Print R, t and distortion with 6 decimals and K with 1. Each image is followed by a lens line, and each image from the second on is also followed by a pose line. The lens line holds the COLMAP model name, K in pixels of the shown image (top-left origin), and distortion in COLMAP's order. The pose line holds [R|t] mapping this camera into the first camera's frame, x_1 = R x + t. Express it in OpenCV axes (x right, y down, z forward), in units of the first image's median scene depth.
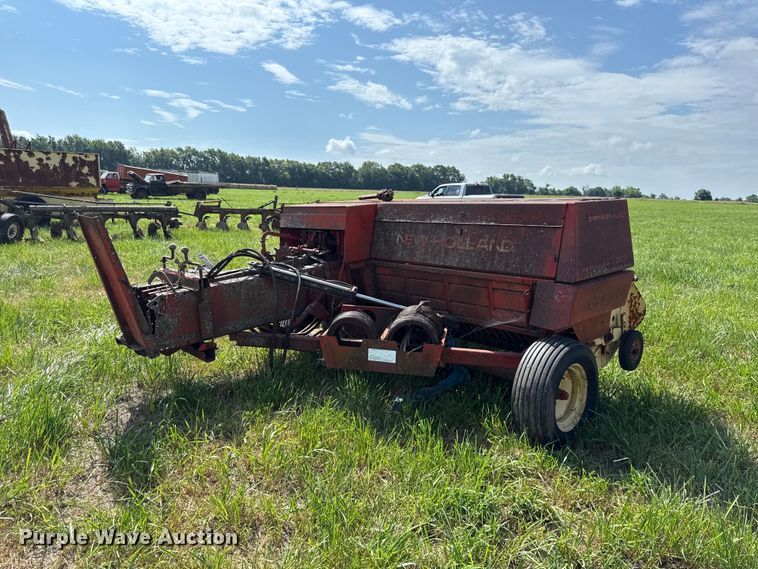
lens RADIAL K [[537.7, 0, 375.7], [0, 537.7, 273.3], [0, 0, 1]] dist [0.053543, -0.067854]
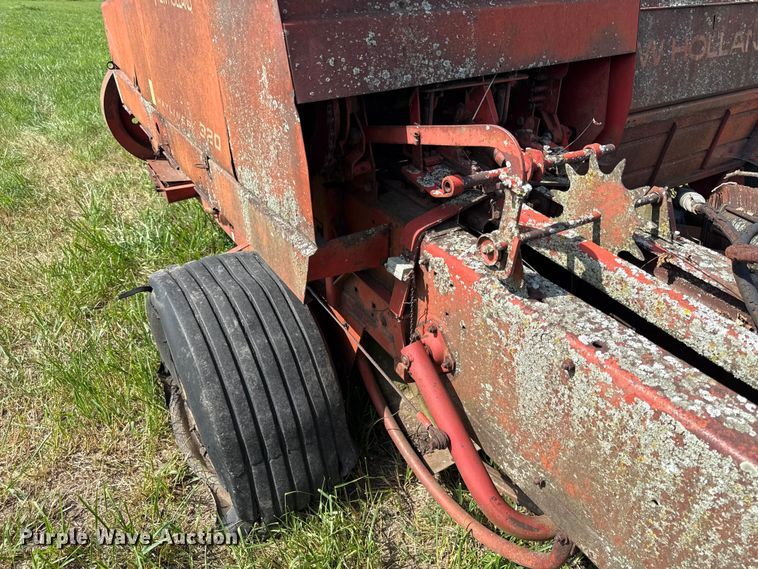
lens RADIAL K [[537.7, 0, 383.3], [0, 537.7, 277.7], [0, 0, 1]] dist [0.053543, -0.067854]
pose [[0.186992, -0.476800, 0.858892, -0.073563], [0.145706, 0.878105, 0.455743, -0.023195], [-0.971496, 0.039925, 0.233671, 0.191388]]
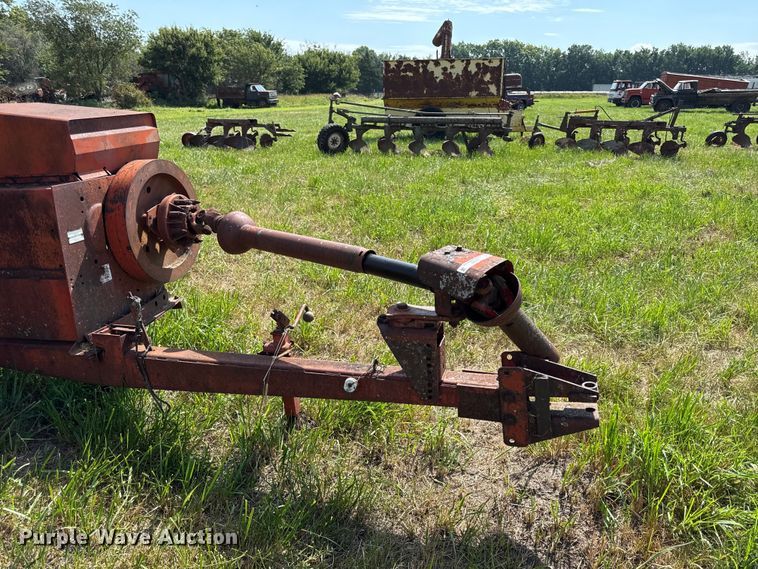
lens RADIAL K [[537.7, 0, 375.6], [0, 537.7, 289.3], [0, 0, 1]] dist [0.053543, -0.067854]
pose [[0.547924, 0.255831, -0.796448, 0.147885], [-0.112865, 0.965991, 0.232644, -0.026299], [0.828879, -0.037579, 0.558164, 0.238242]]
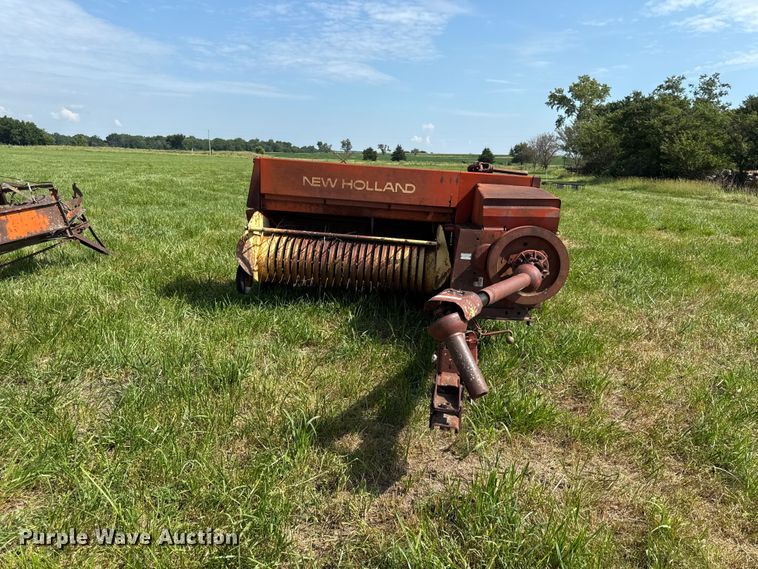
lens RADIAL K [[537.7, 0, 383.5], [0, 537.7, 287.8], [0, 0, 1]] dist [0.053543, -0.067854]
pose [[-0.738963, 0.103499, -0.665749, 0.180288], [-0.157368, 0.934284, 0.319921, -0.049393], [0.655110, 0.341177, -0.674114, 0.349542]]
